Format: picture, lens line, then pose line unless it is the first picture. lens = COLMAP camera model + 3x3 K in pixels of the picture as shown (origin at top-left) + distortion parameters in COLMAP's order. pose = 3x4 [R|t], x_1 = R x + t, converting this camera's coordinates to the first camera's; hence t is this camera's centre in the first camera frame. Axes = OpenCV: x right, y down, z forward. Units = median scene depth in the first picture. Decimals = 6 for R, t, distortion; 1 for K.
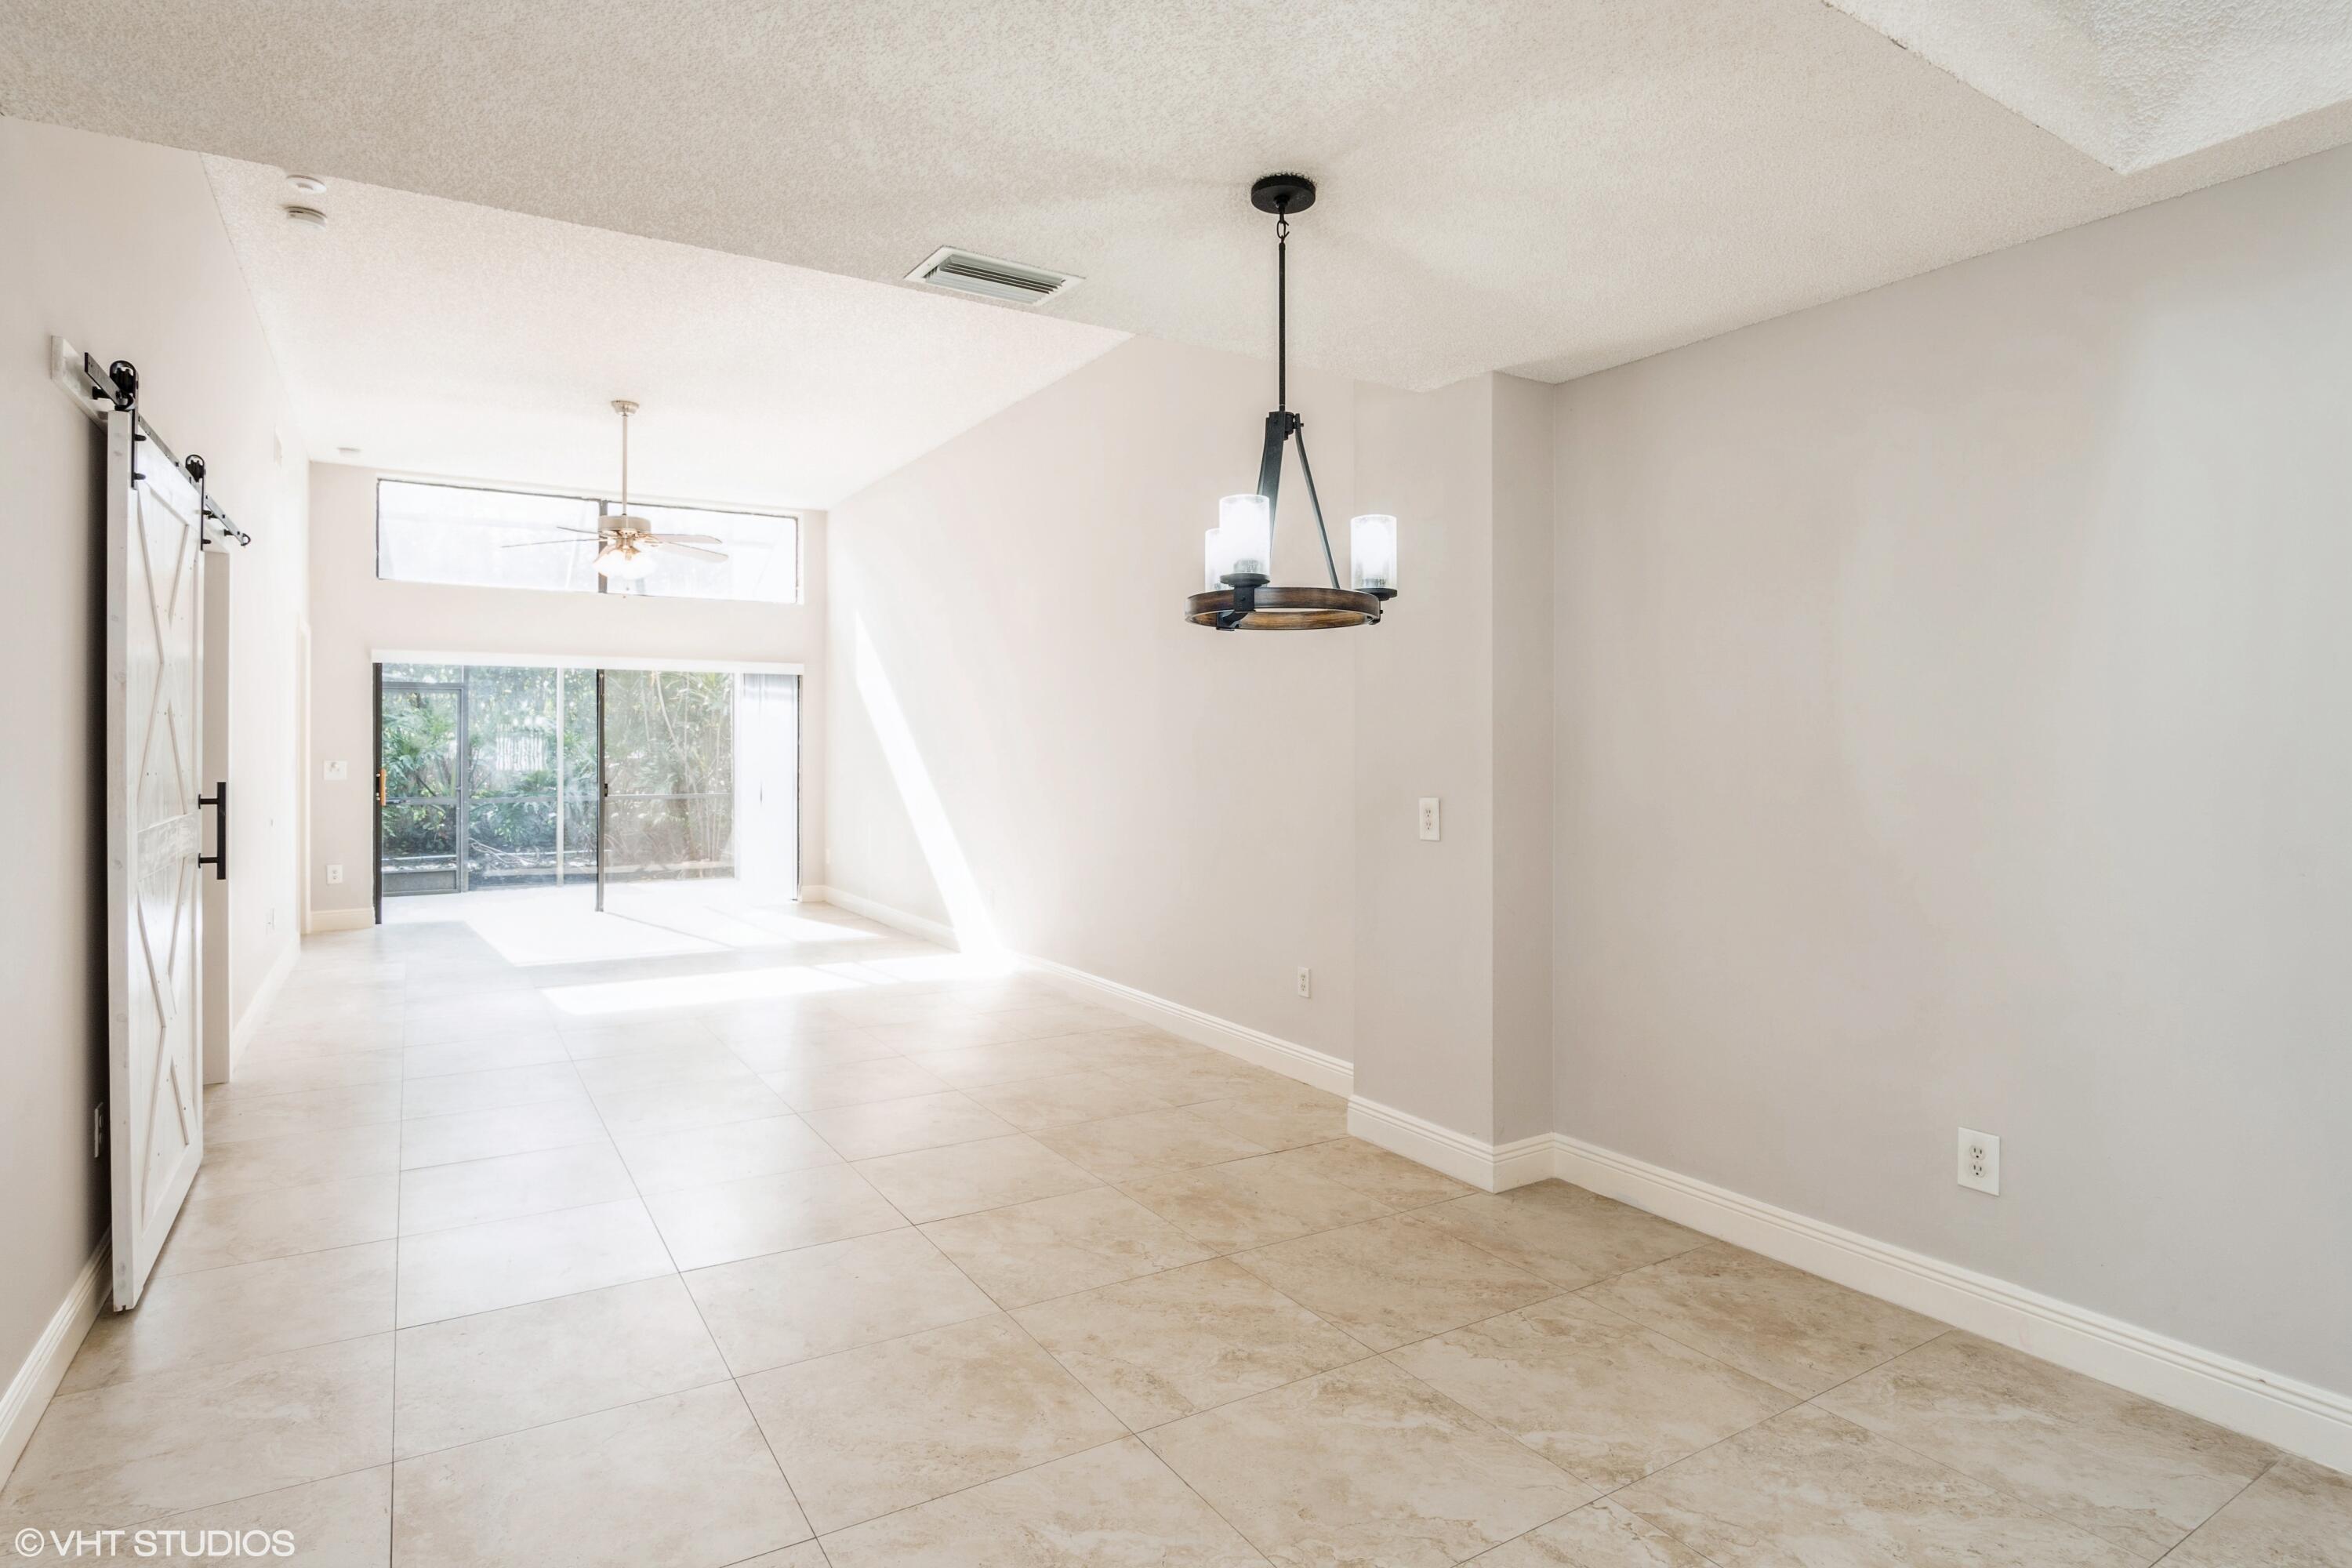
lens RADIAL K [[1255.6, 0, 1186.3], [0, 1255.6, 749.2], [0, 0, 1]] dist [-0.030176, 0.000535]
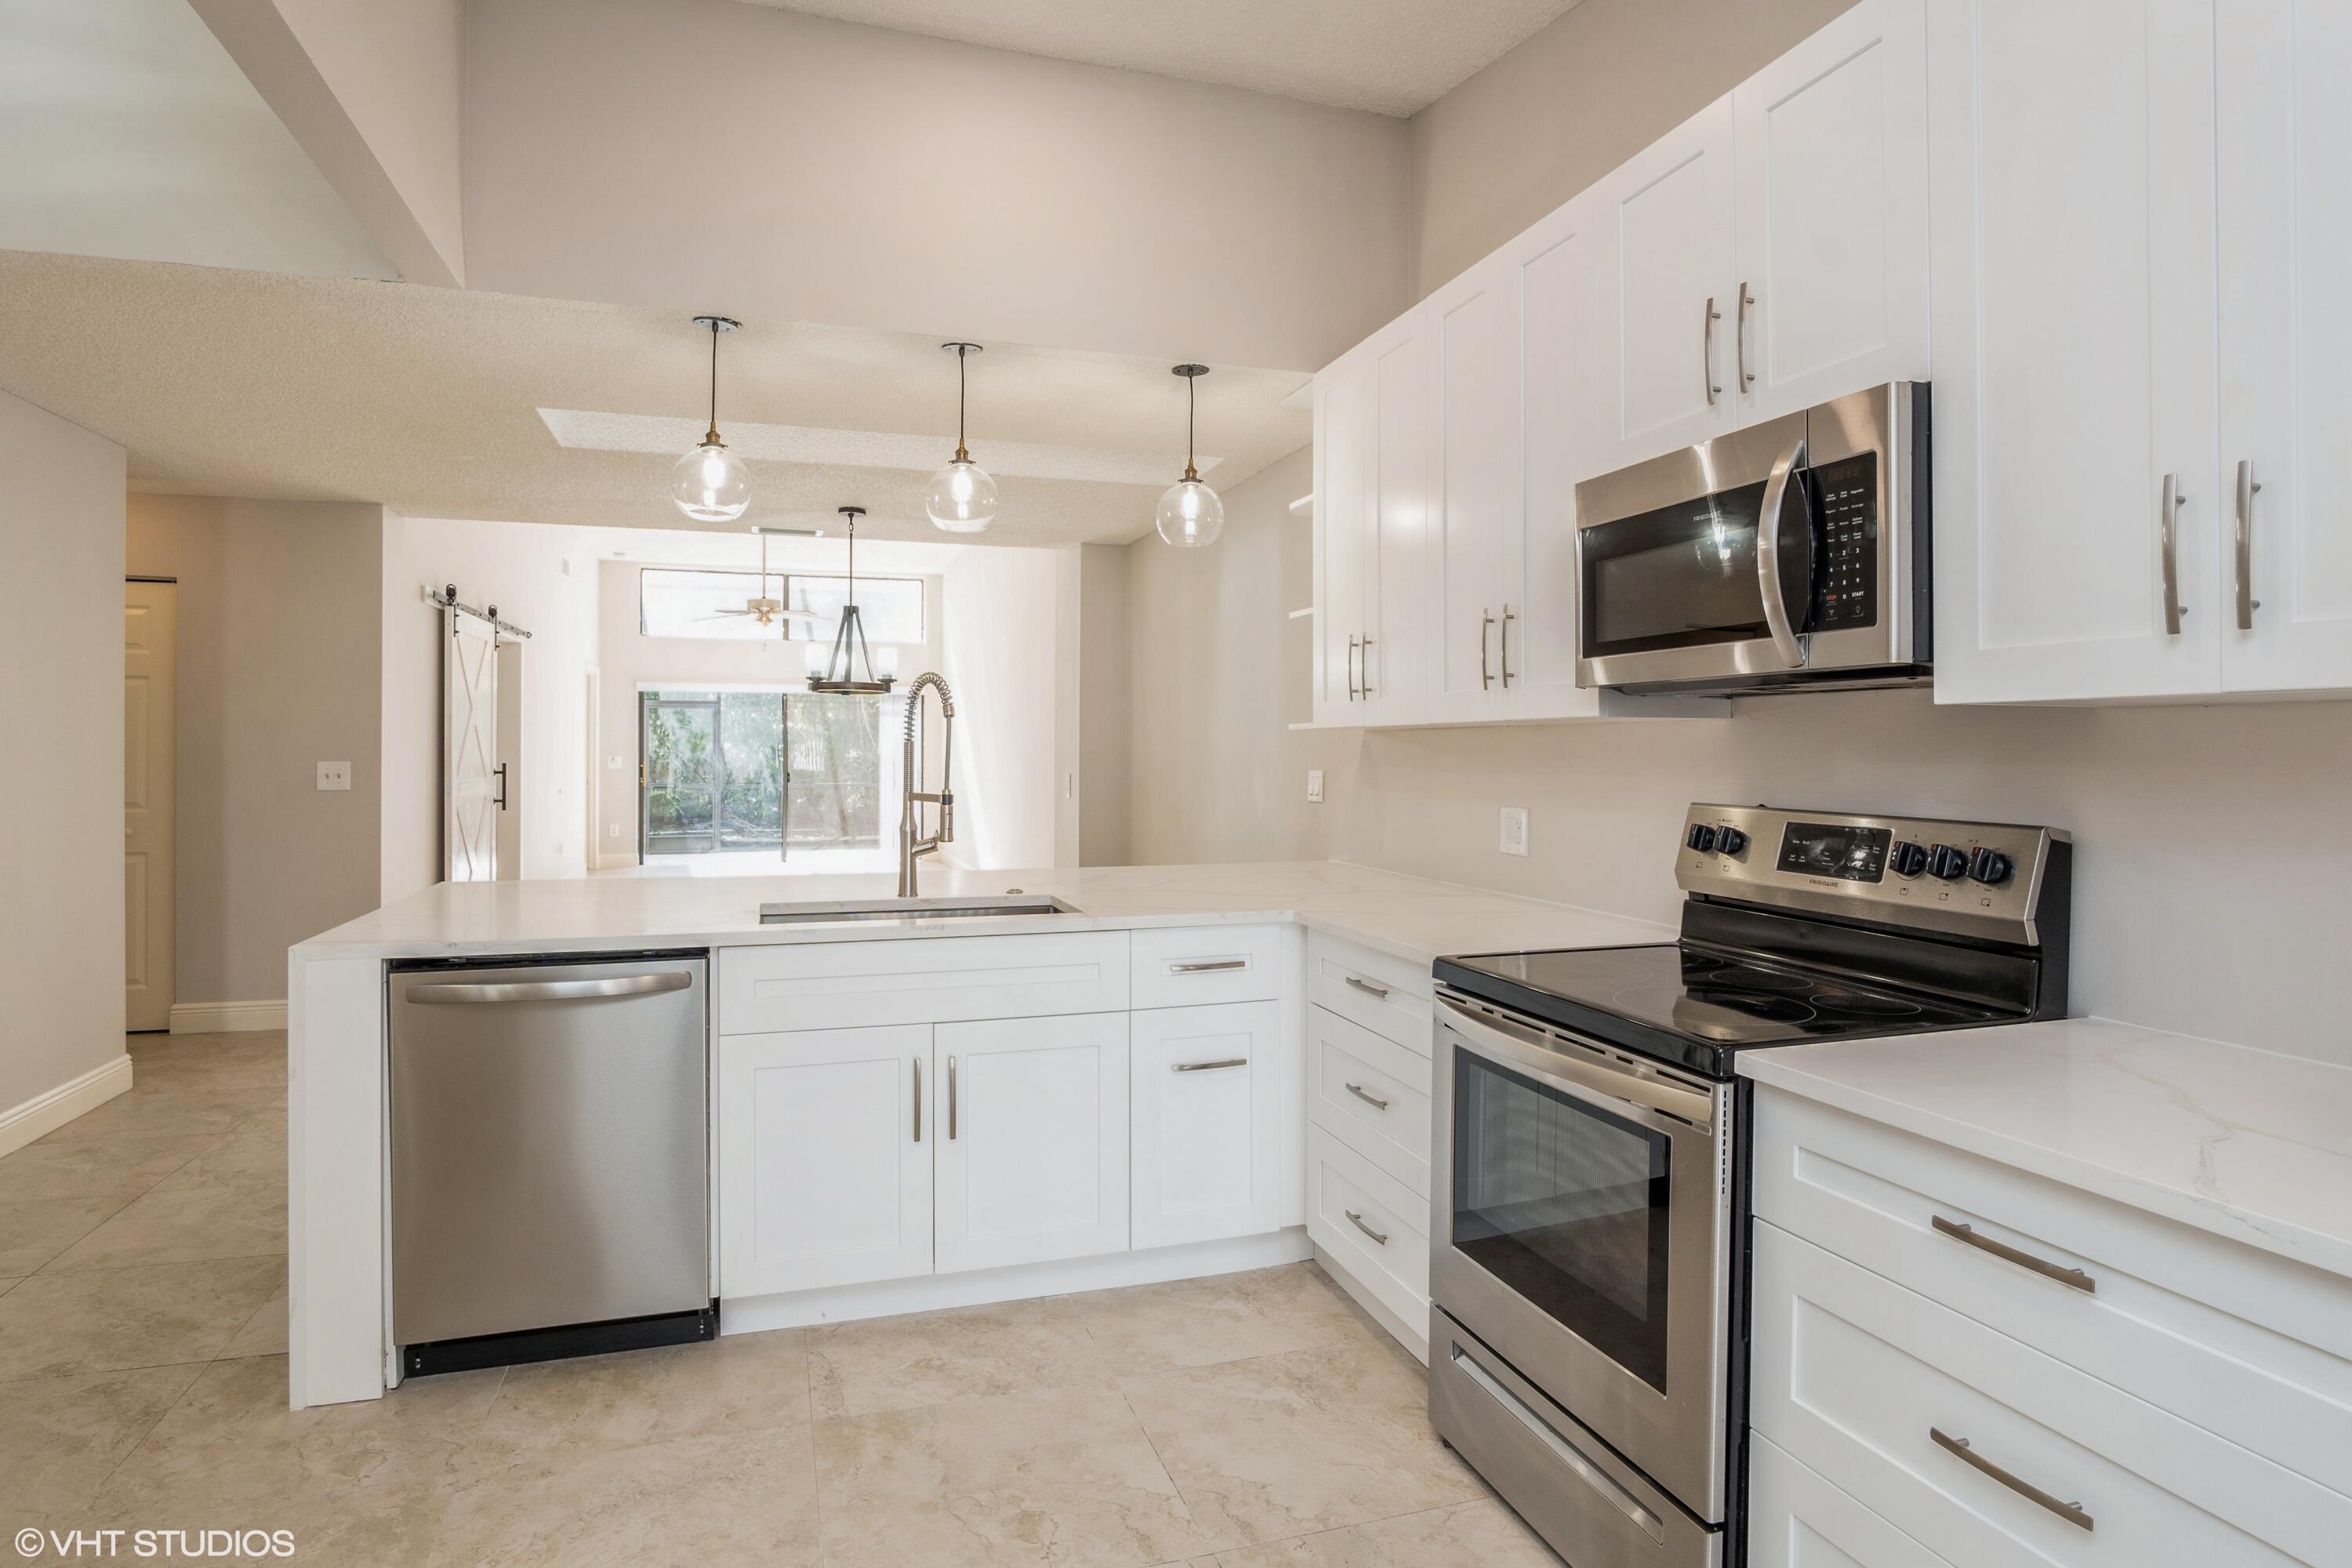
lens RADIAL K [[1274.2, 0, 1180.2], [0, 1274.2, 738.2], [0, 0, 1]] dist [-0.029659, 0.001214]
pose [[0.970687, -0.001432, -0.240344, 0.809900], [-0.001185, 0.999942, -0.010745, 0.006760], [0.240345, 0.010714, 0.970628, -0.766326]]
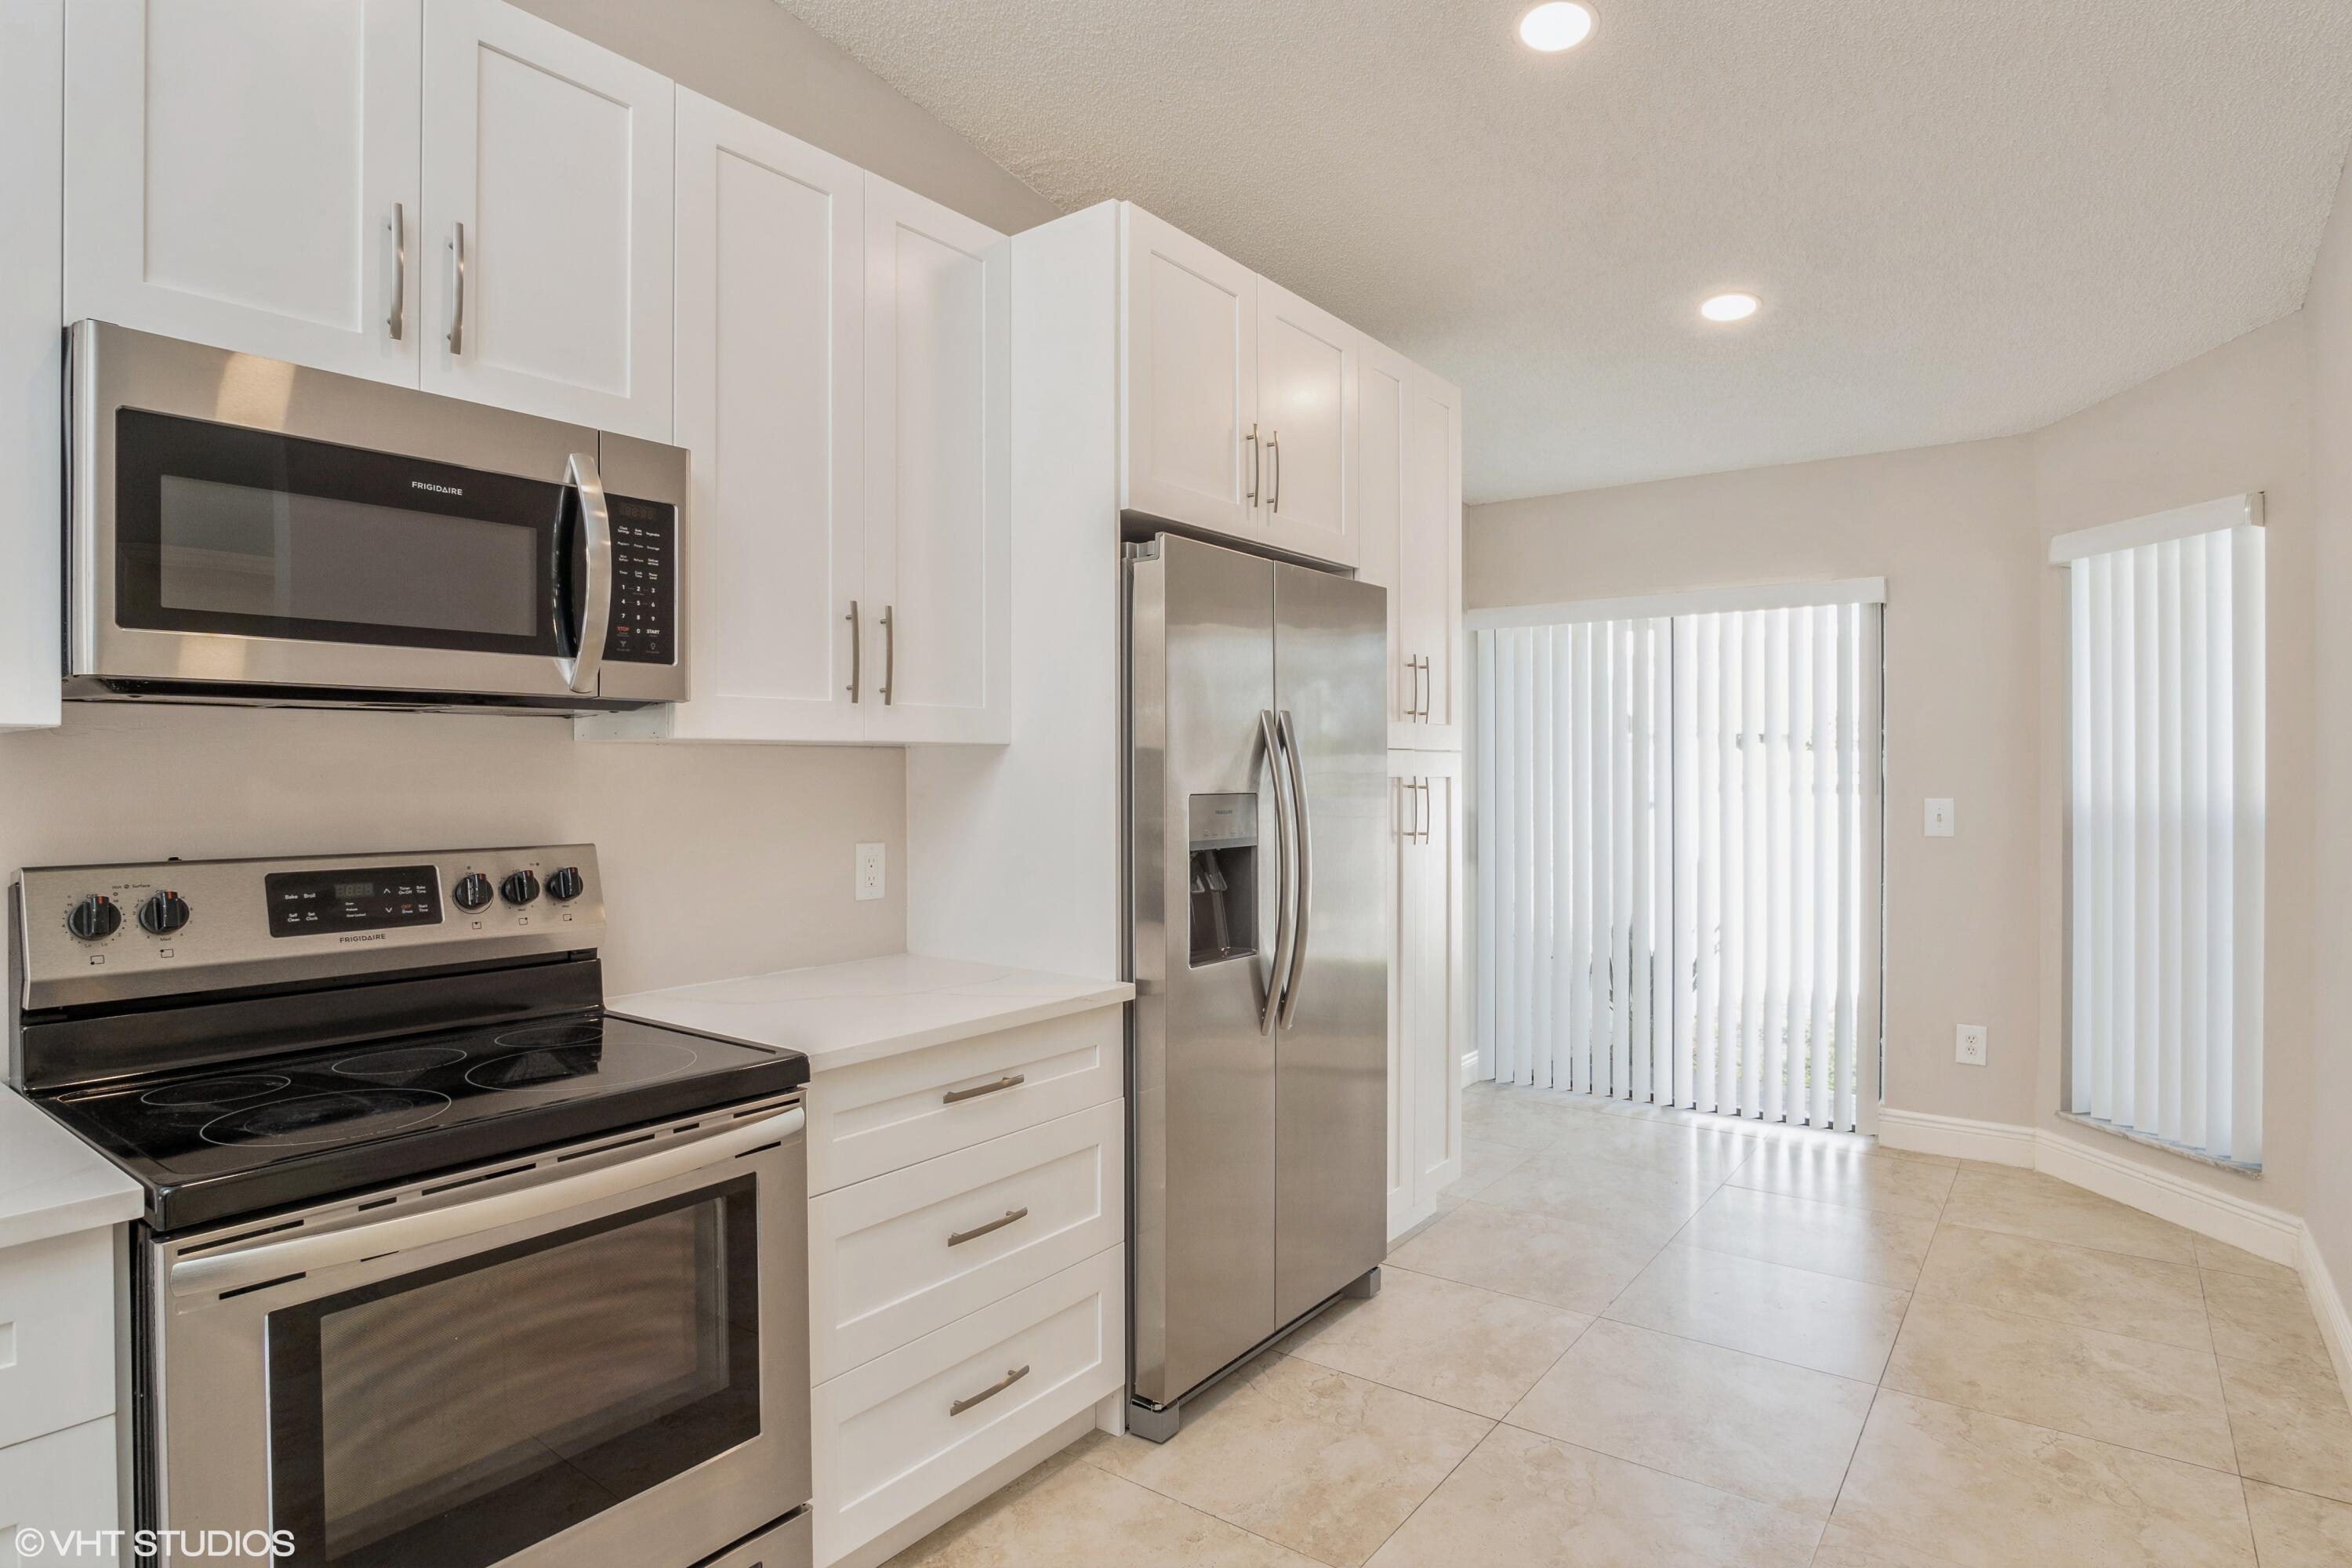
lens RADIAL K [[1239.2, 0, 1176.0], [0, 1239.2, 784.0], [0, 0, 1]] dist [-0.032775, 0.001460]
pose [[-0.356764, -0.010546, 0.934135, 0.403868], [0.003992, 0.999910, 0.012813, 0.002195], [-0.934186, 0.008300, -0.356690, -0.255441]]
